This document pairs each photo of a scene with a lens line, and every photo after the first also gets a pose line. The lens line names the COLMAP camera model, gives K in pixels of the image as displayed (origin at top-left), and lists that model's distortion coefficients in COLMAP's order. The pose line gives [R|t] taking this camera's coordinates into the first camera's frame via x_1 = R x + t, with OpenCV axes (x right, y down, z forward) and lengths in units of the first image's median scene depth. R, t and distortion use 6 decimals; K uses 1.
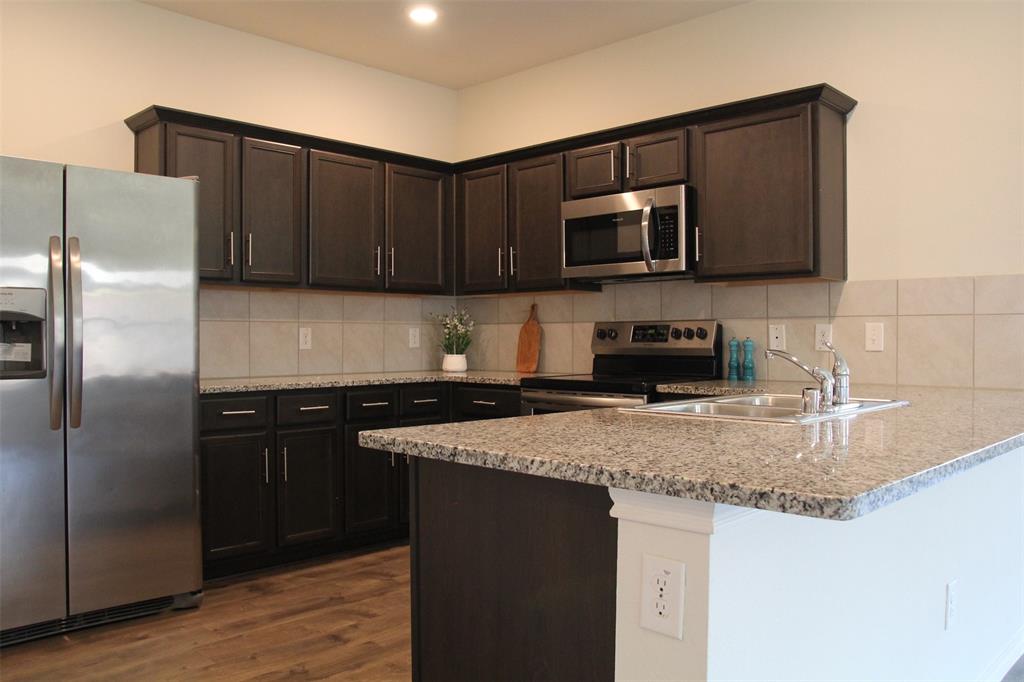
lens RADIAL K [[825.6, 0, 512.0], [0, 825.6, 341.0], [0, 0, 1]] dist [-0.010884, -0.003884]
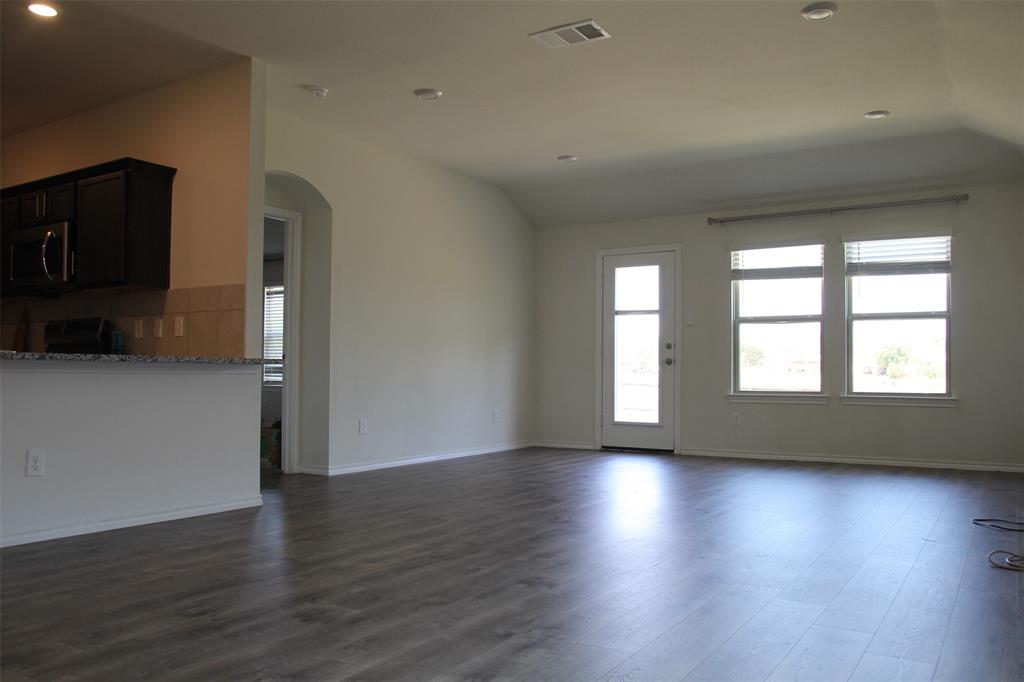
lens RADIAL K [[825.6, 0, 512.0], [0, 825.6, 341.0], [0, 0, 1]] dist [-0.010884, -0.003884]
pose [[0.987697, 0.006425, 0.156249, 0.712506], [-0.001430, 0.999485, -0.032060, 0.059466], [-0.156375, 0.031442, 0.987197, -0.497160]]
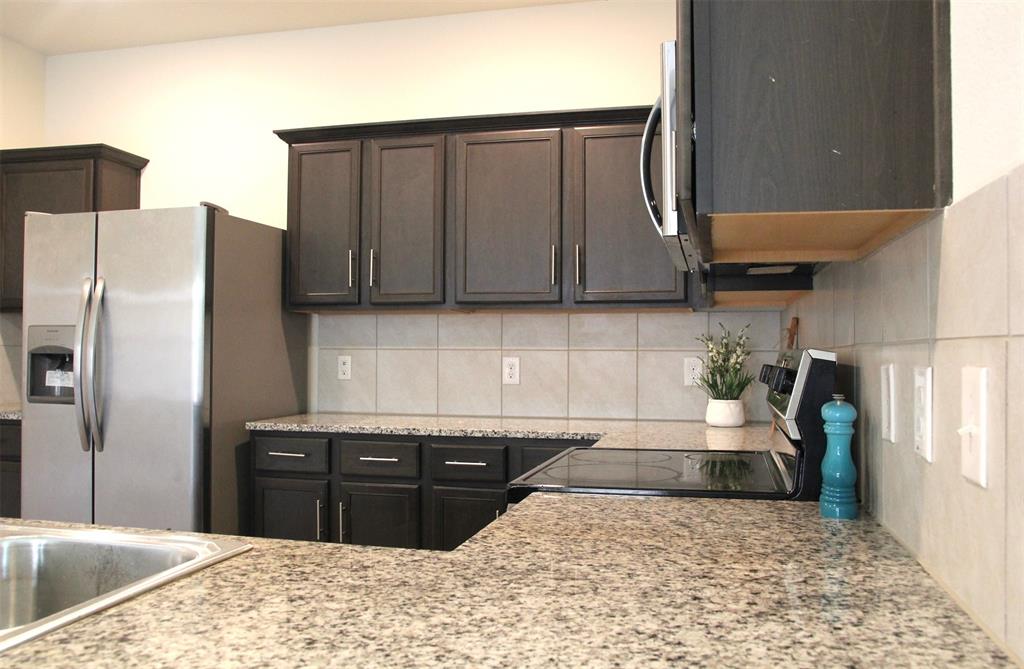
lens RADIAL K [[860.2, 0, 512.0], [0, 860.2, 334.5], [0, 0, 1]] dist [-0.002005, -0.000539]
pose [[0.488292, -0.015678, -0.872539, 0.529711], [-0.010478, 0.999661, -0.023825, -0.020325], [0.872617, 0.020776, 0.487962, 0.672689]]
